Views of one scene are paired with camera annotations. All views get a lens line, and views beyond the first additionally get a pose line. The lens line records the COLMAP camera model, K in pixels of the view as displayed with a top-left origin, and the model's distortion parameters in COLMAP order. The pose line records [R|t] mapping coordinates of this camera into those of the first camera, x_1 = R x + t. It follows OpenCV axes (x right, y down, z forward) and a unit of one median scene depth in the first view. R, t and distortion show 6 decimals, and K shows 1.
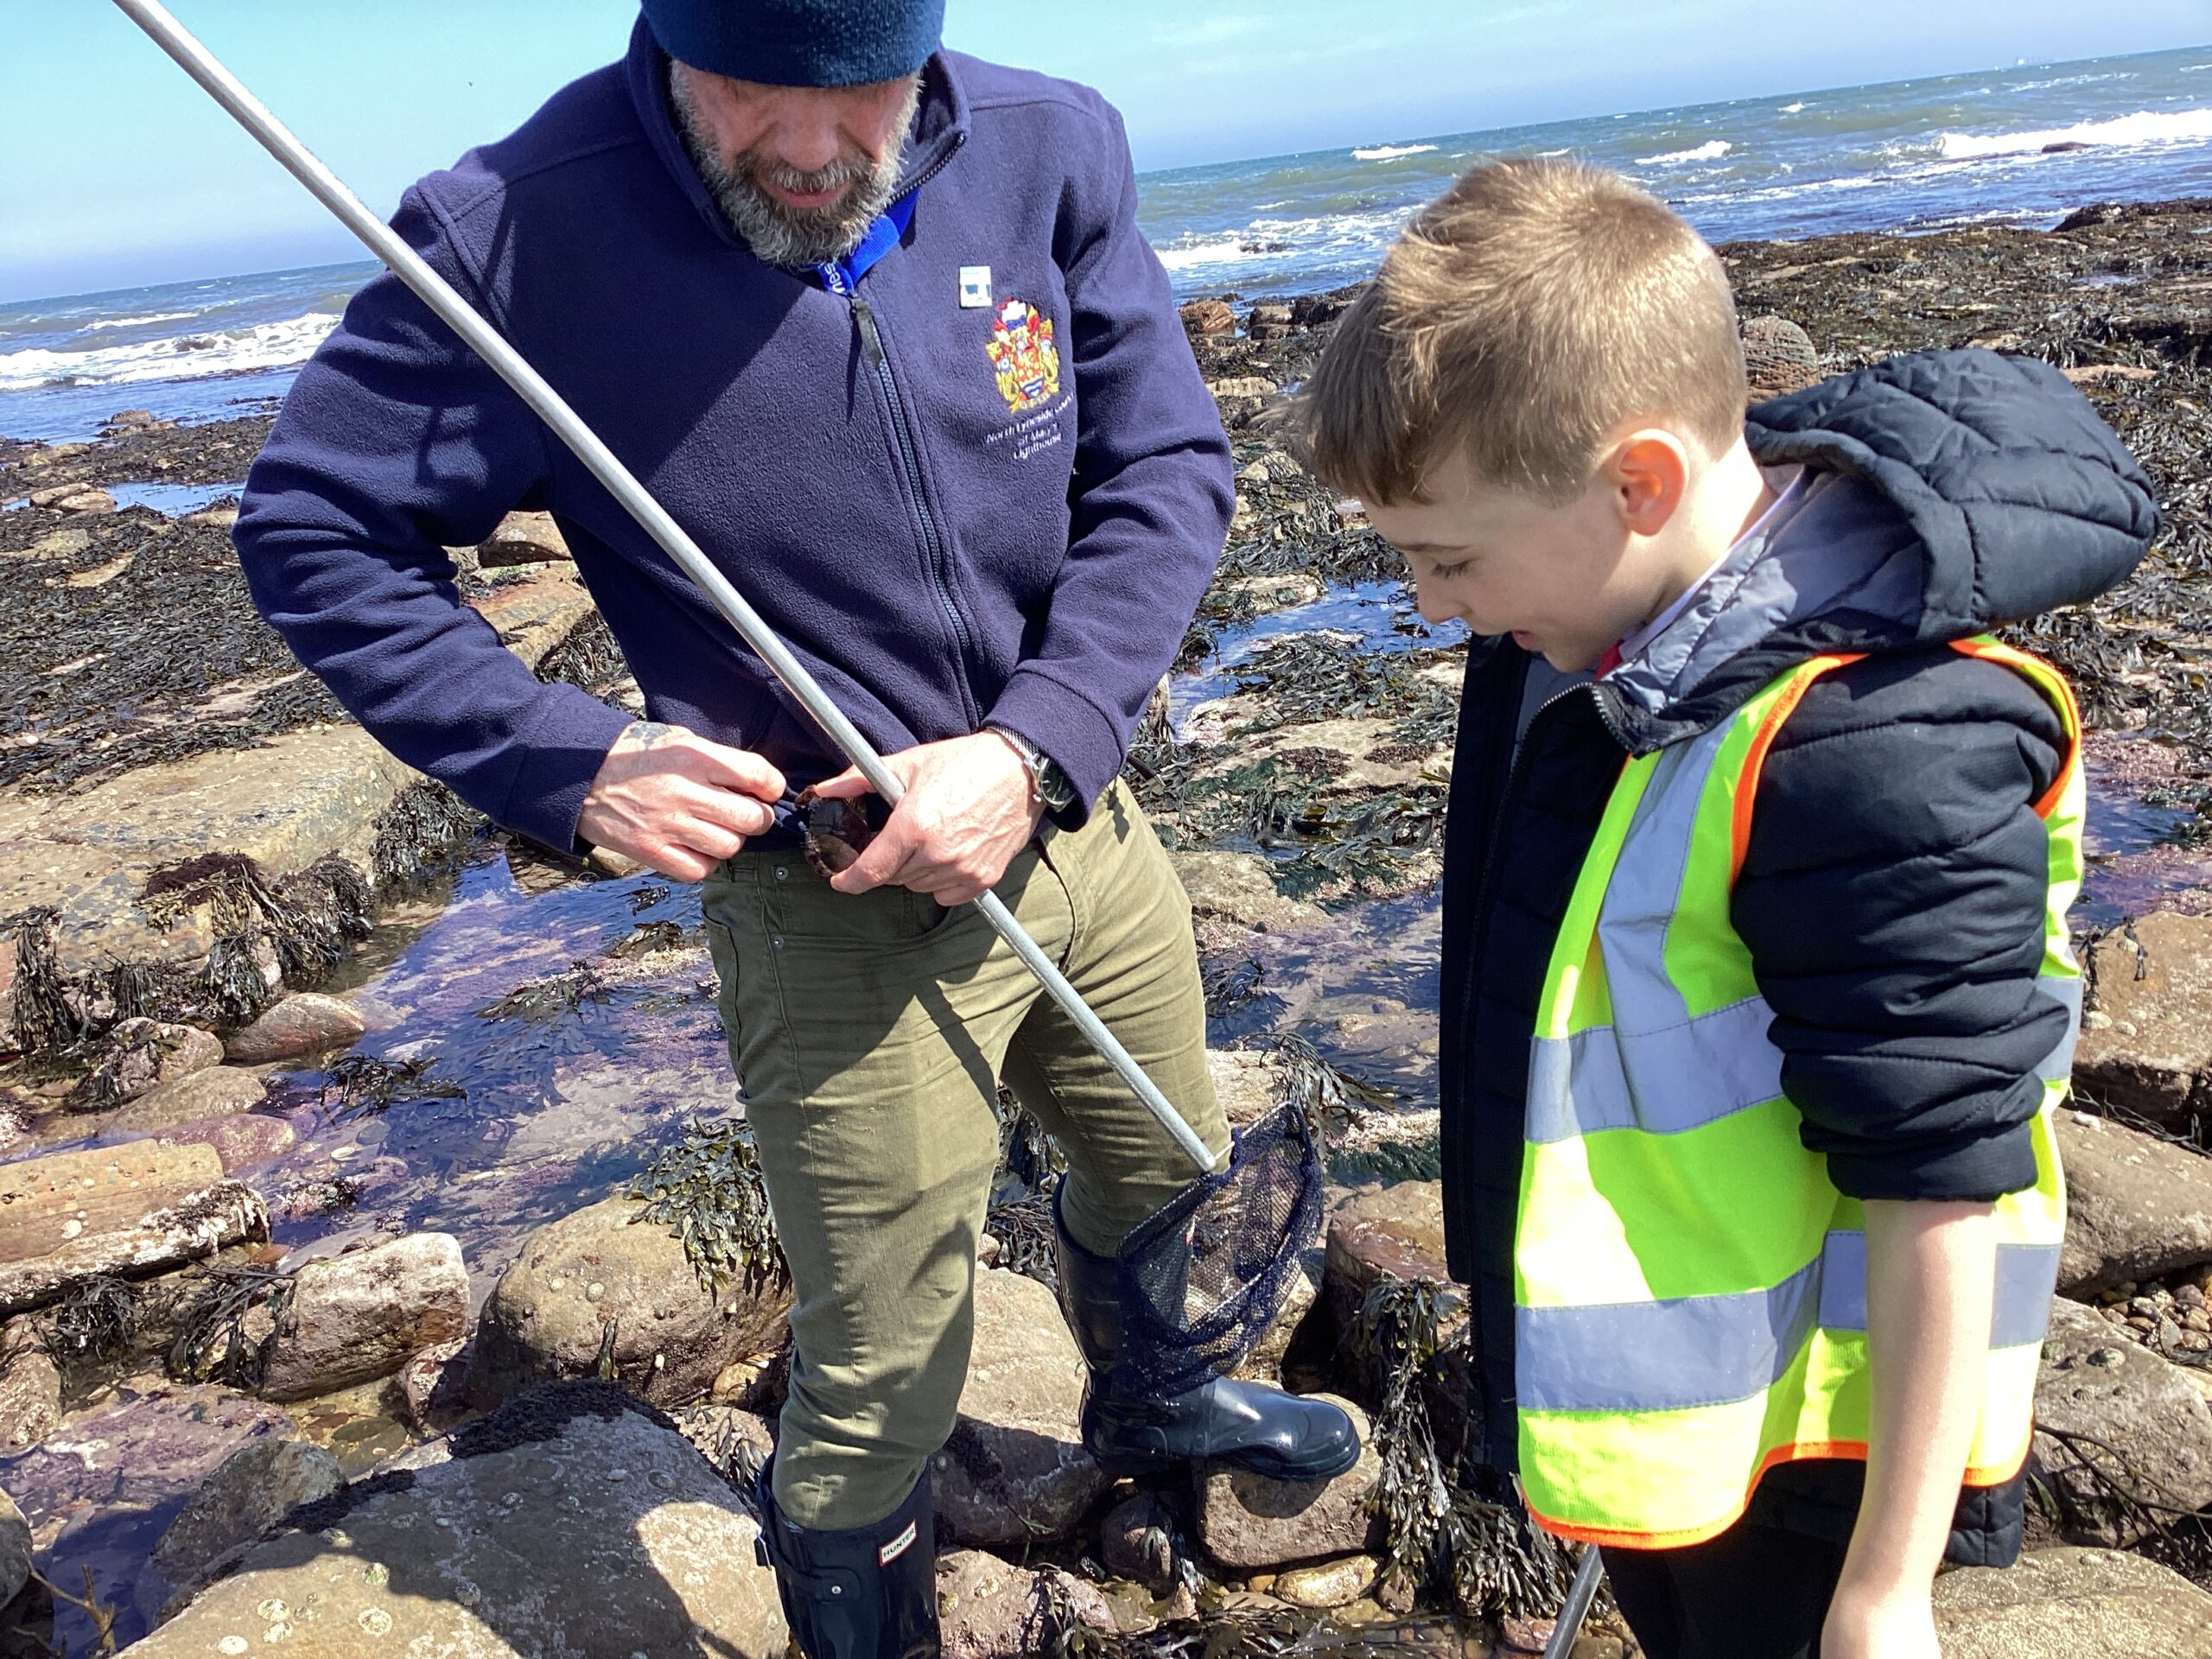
lens RADIAL K [[1967.2, 0, 1108.4], [0, 1967.2, 807.4], [0, 0, 1]] dist [0.110783, -0.210350]
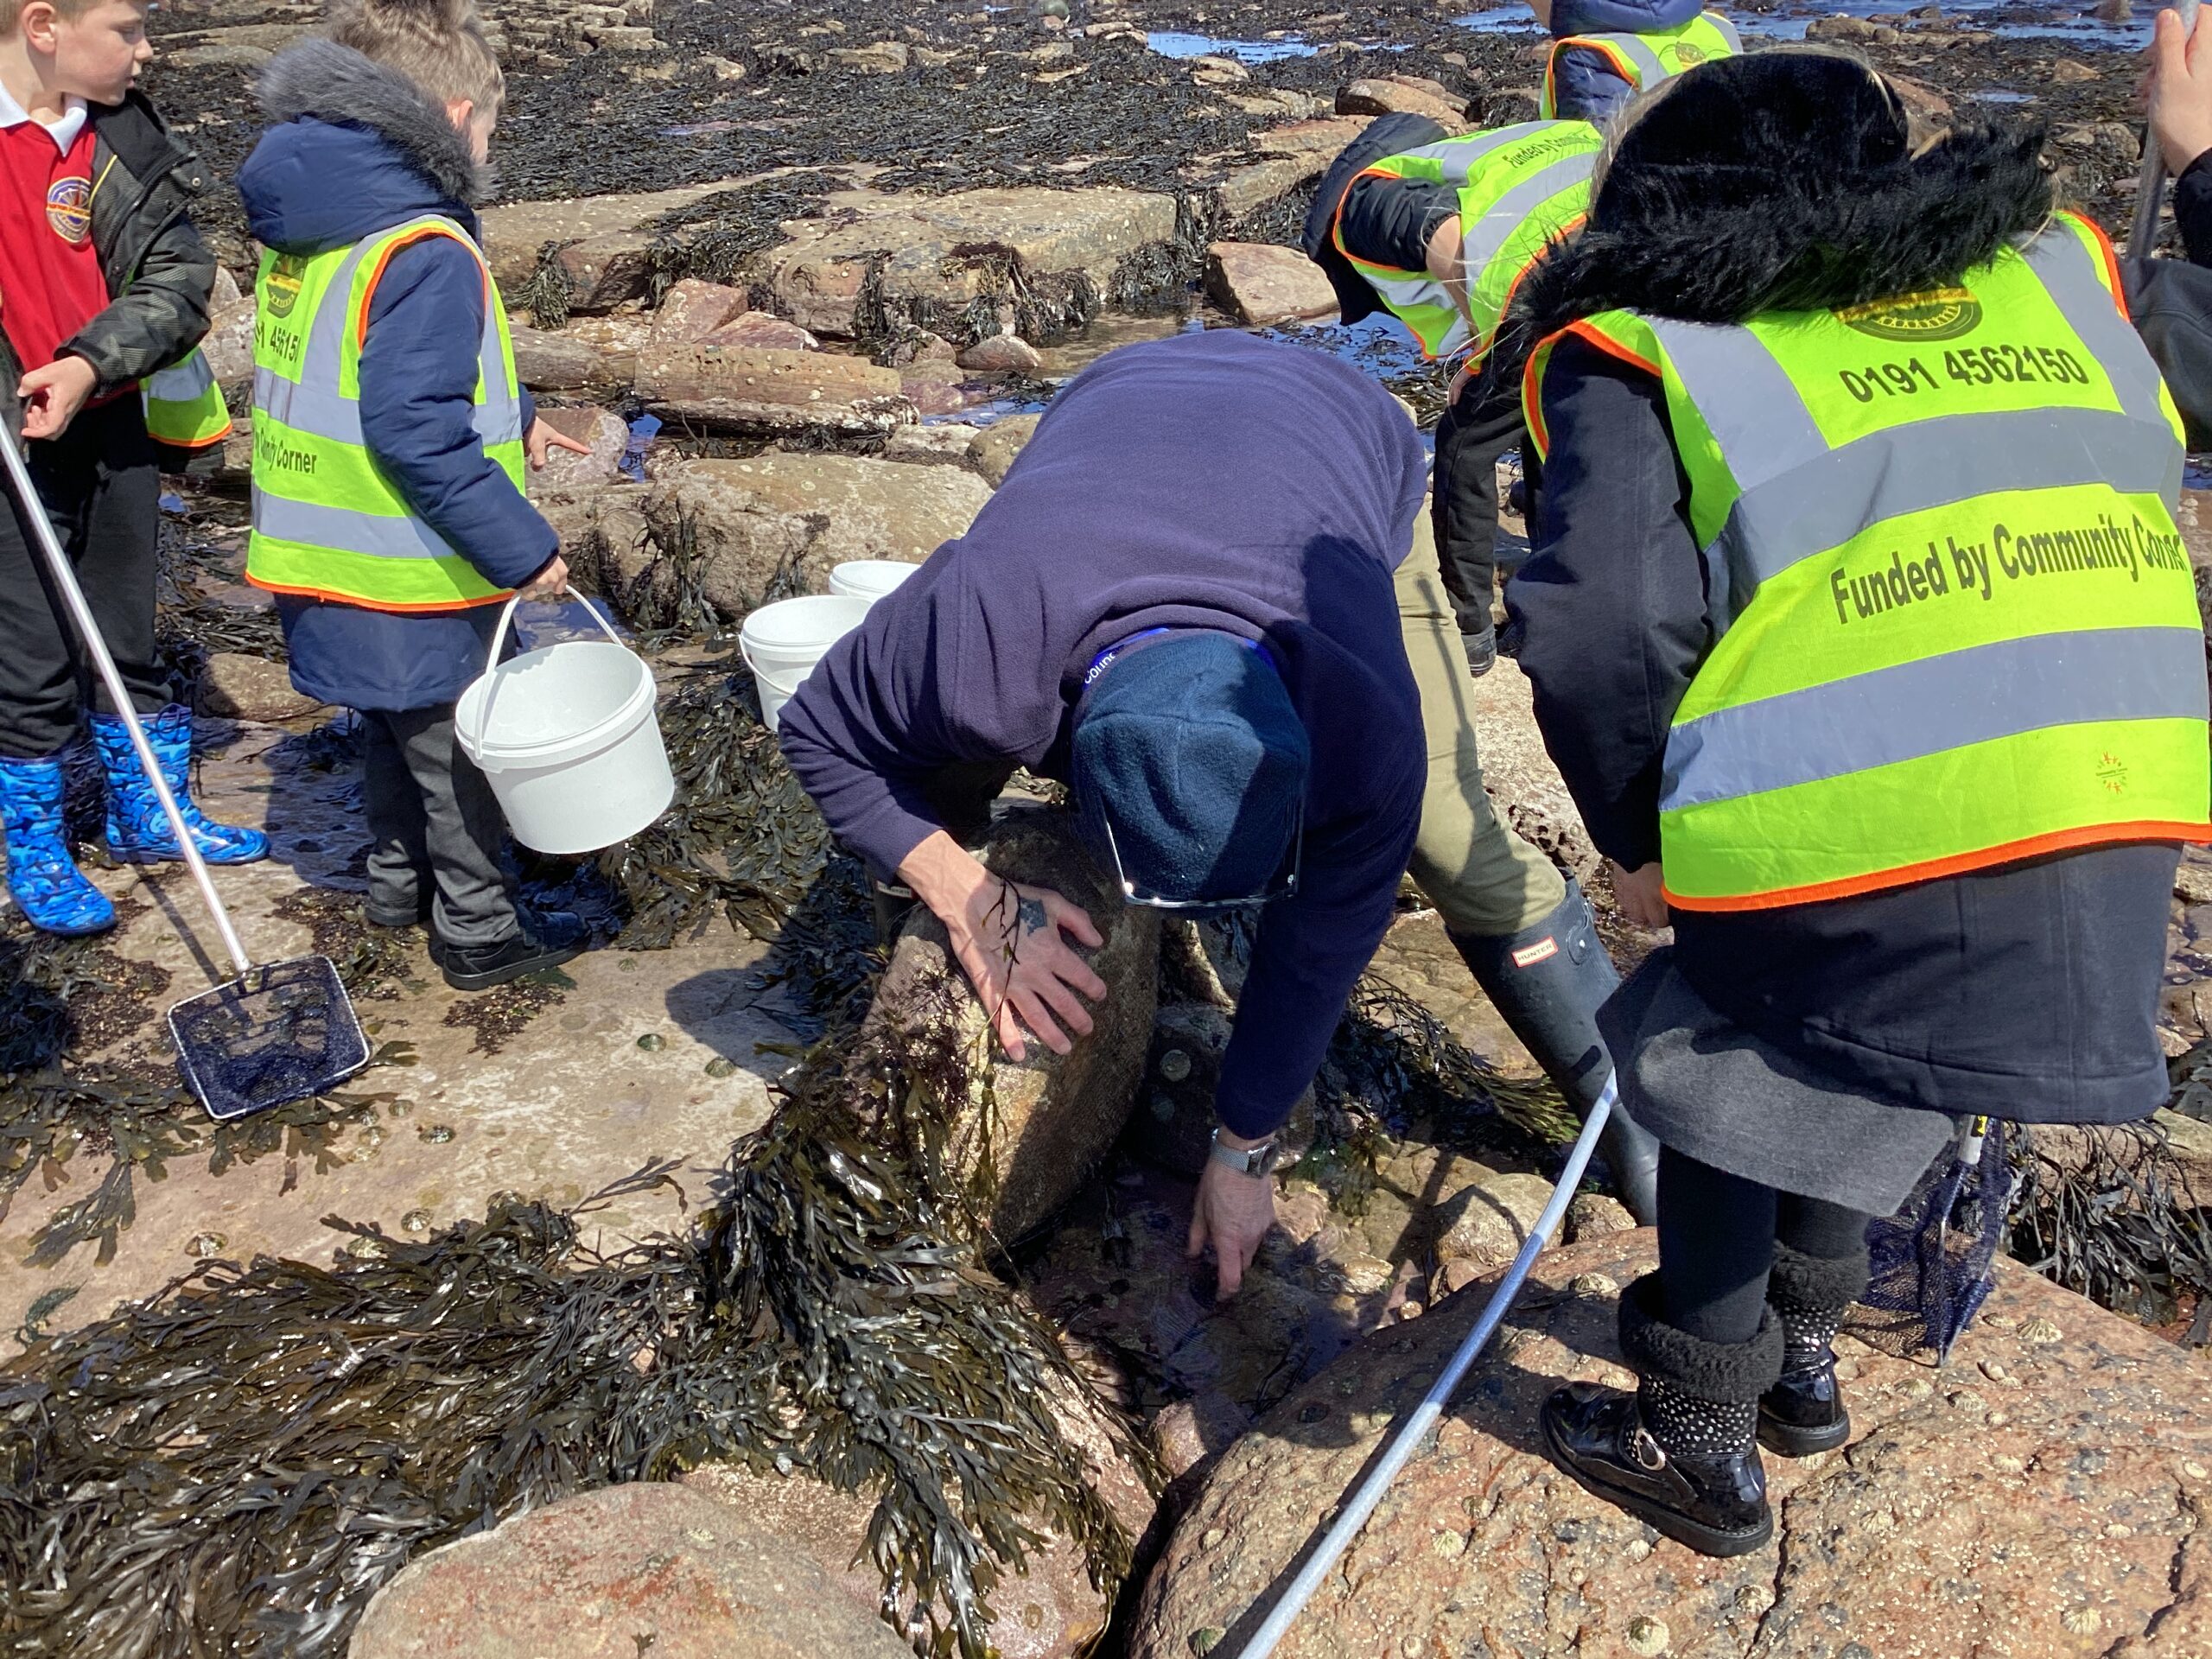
lens RADIAL K [[1974.2, 0, 1106.0], [0, 1974.2, 829.5], [0, 0, 1]] dist [0.128498, -0.290579]
pose [[0.860589, 0.300894, -0.410912, 0.320539], [-0.223471, 0.948094, 0.226226, 0.075051], [0.457653, -0.102861, 0.883161, -0.275902]]
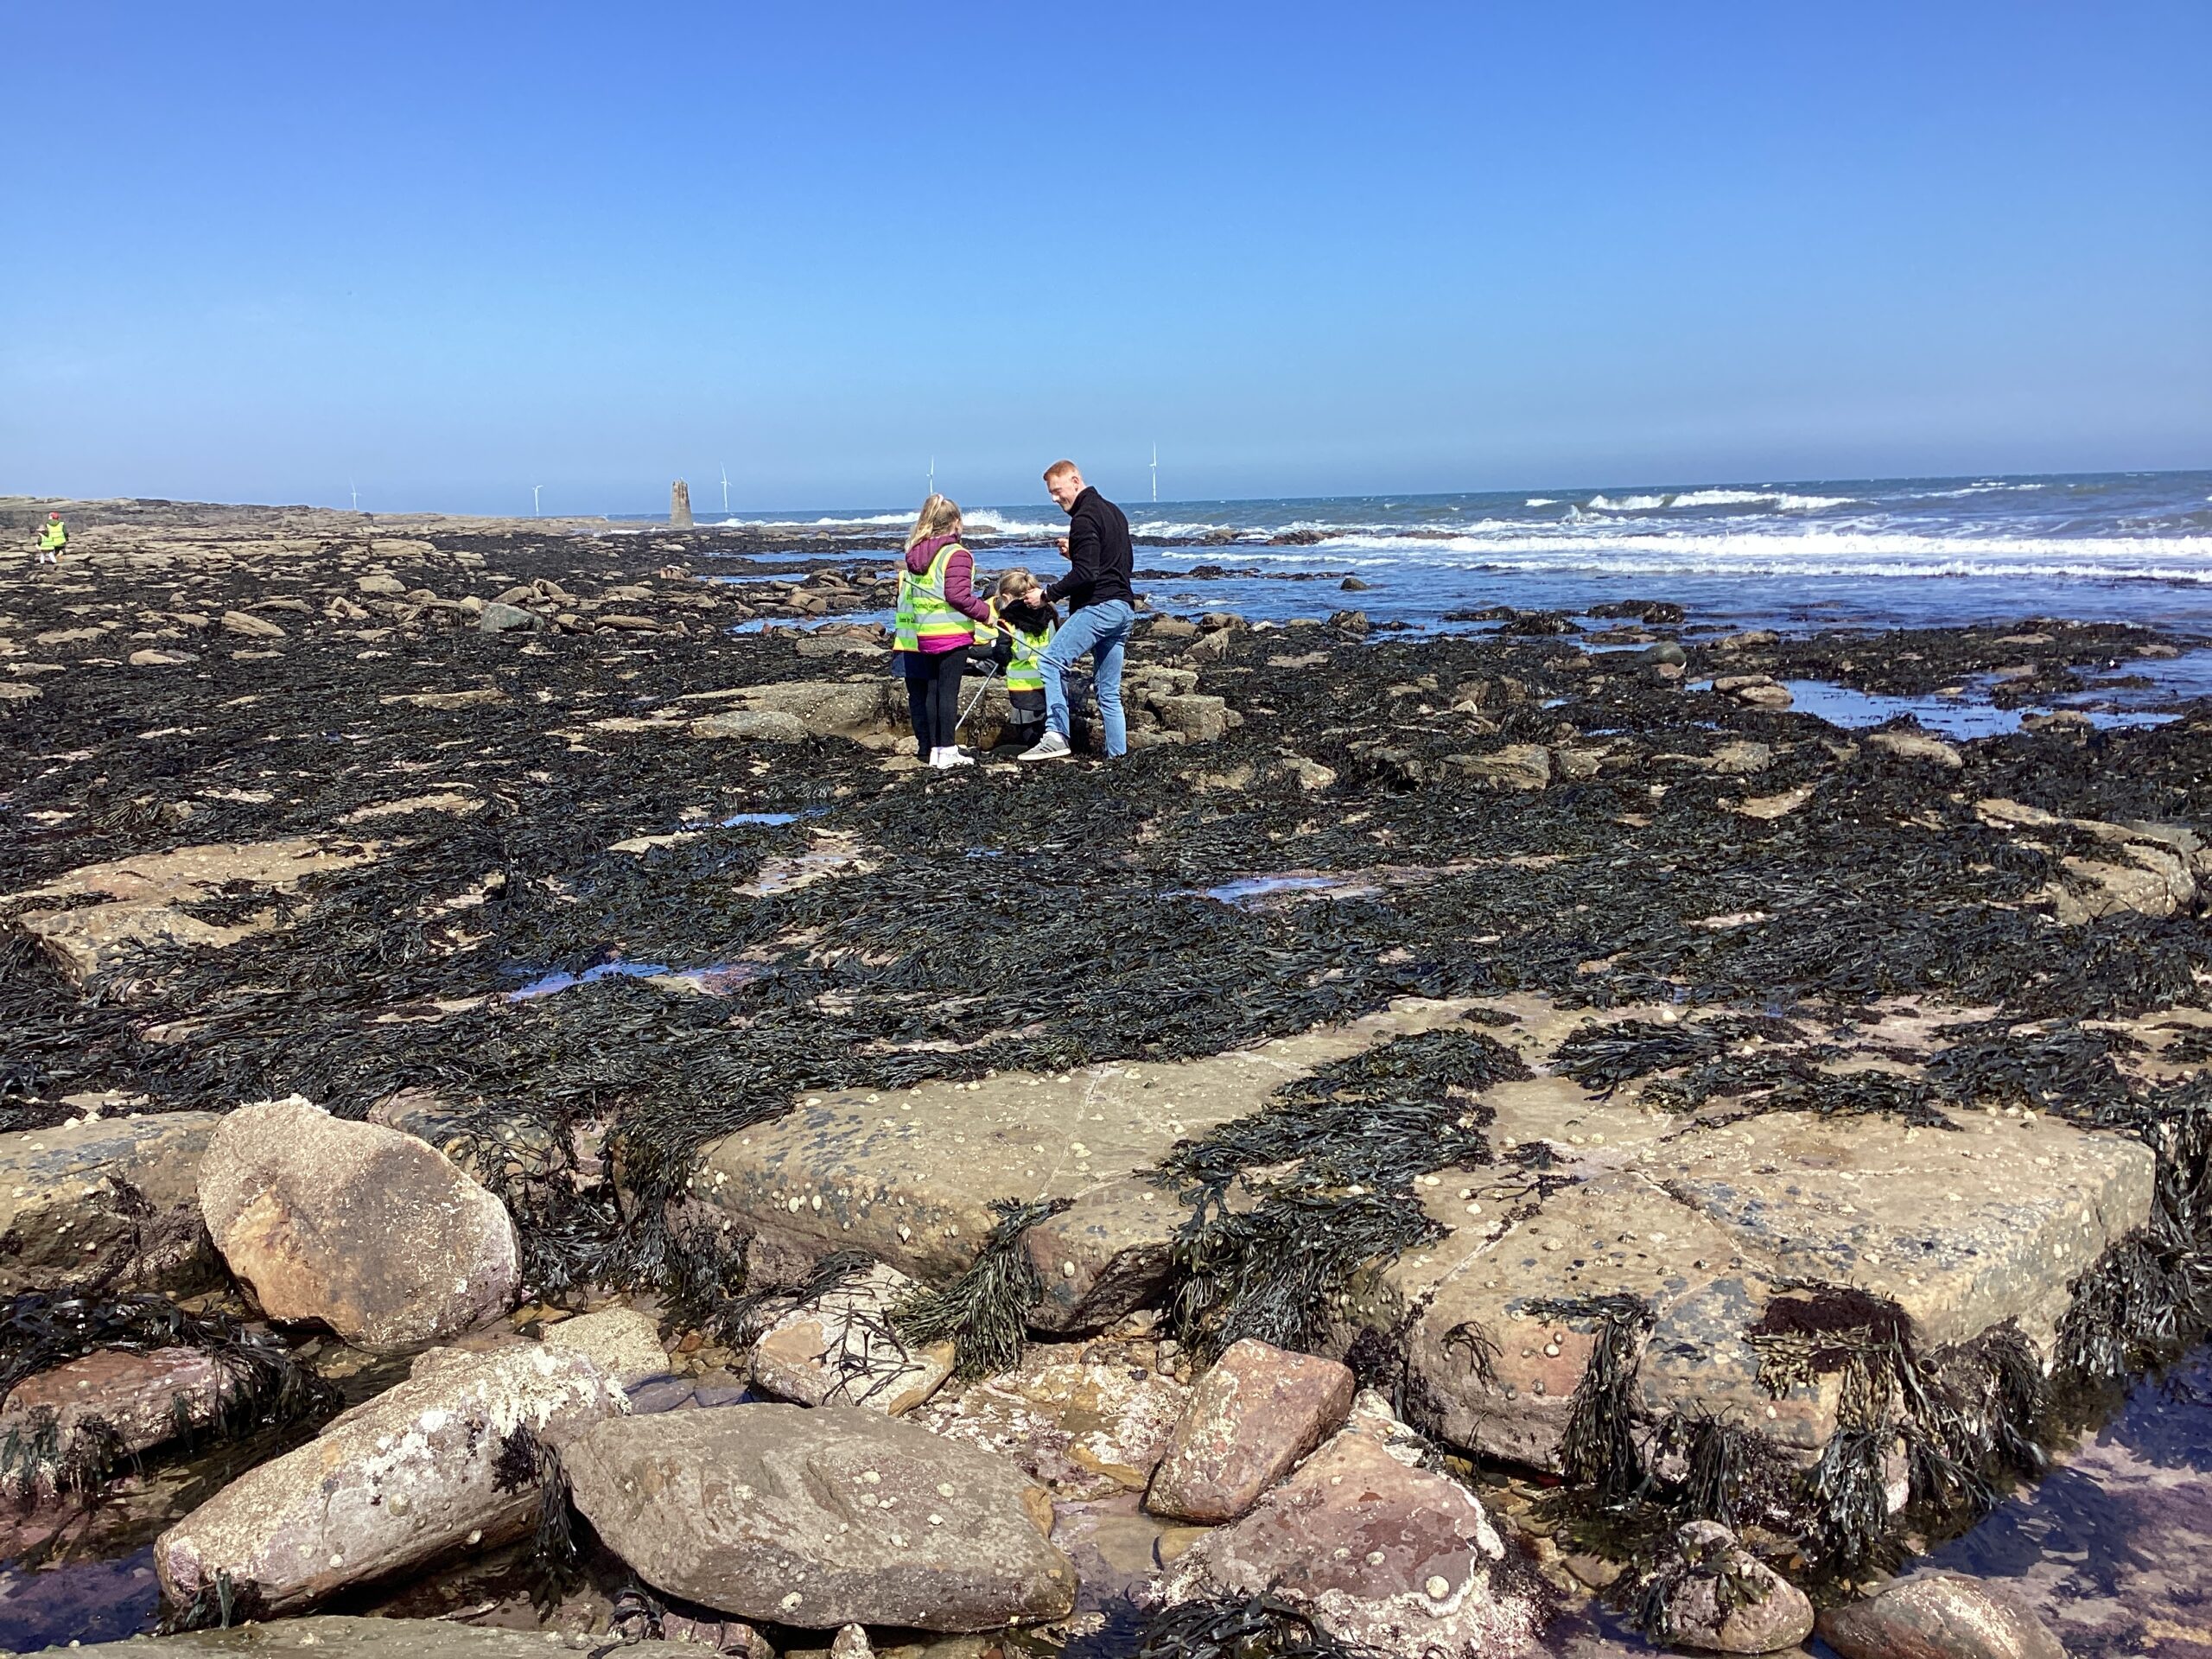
lens RADIAL K [[1967.2, 0, 1108.4], [0, 1967.2, 807.4], [0, 0, 1]] dist [0.110783, -0.210350]
pose [[0.698806, 0.199453, -0.686942, -0.157234], [-0.264561, 0.964308, 0.010856, -0.075143], [0.664589, 0.174151, 0.726631, 0.229315]]
